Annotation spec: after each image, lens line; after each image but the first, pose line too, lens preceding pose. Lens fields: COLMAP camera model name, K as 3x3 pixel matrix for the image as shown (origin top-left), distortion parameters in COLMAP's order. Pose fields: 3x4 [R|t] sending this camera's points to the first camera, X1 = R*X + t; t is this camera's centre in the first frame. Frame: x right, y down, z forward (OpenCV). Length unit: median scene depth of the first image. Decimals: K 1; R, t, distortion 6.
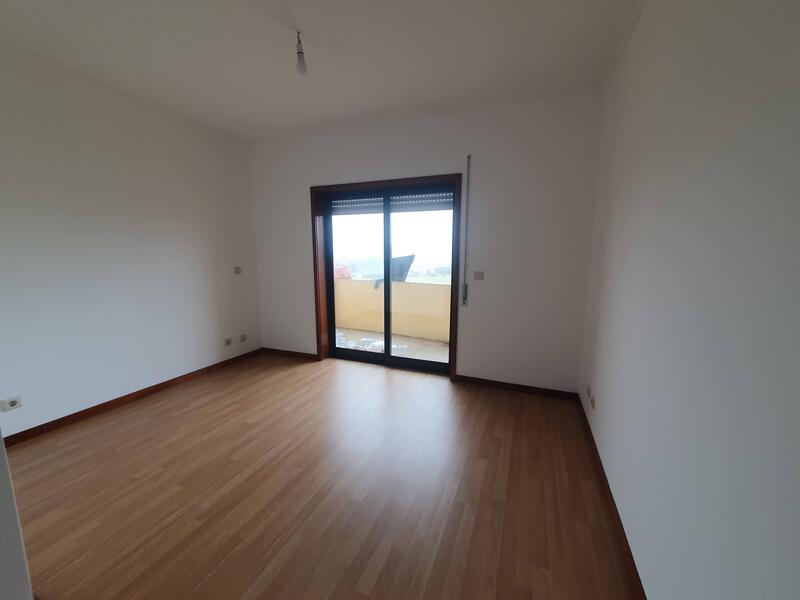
lens RADIAL K [[316.7, 0, 400.4], [0, 316.7, 297.3], [0, 0, 1]] dist [0.011809, 0.002066]
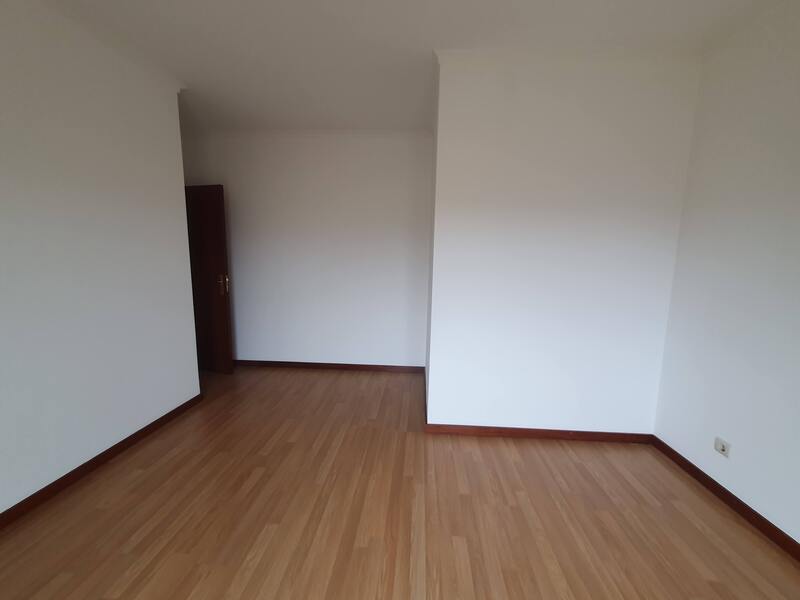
lens RADIAL K [[316.7, 0, 401.6], [0, 316.7, 299.0], [0, 0, 1]] dist [0.011809, 0.002066]
pose [[-0.946551, 0.025872, -0.321516, -0.195148], [-0.060808, 0.964592, 0.256641, -0.231099], [0.316771, 0.262475, -0.911462, 1.636419]]
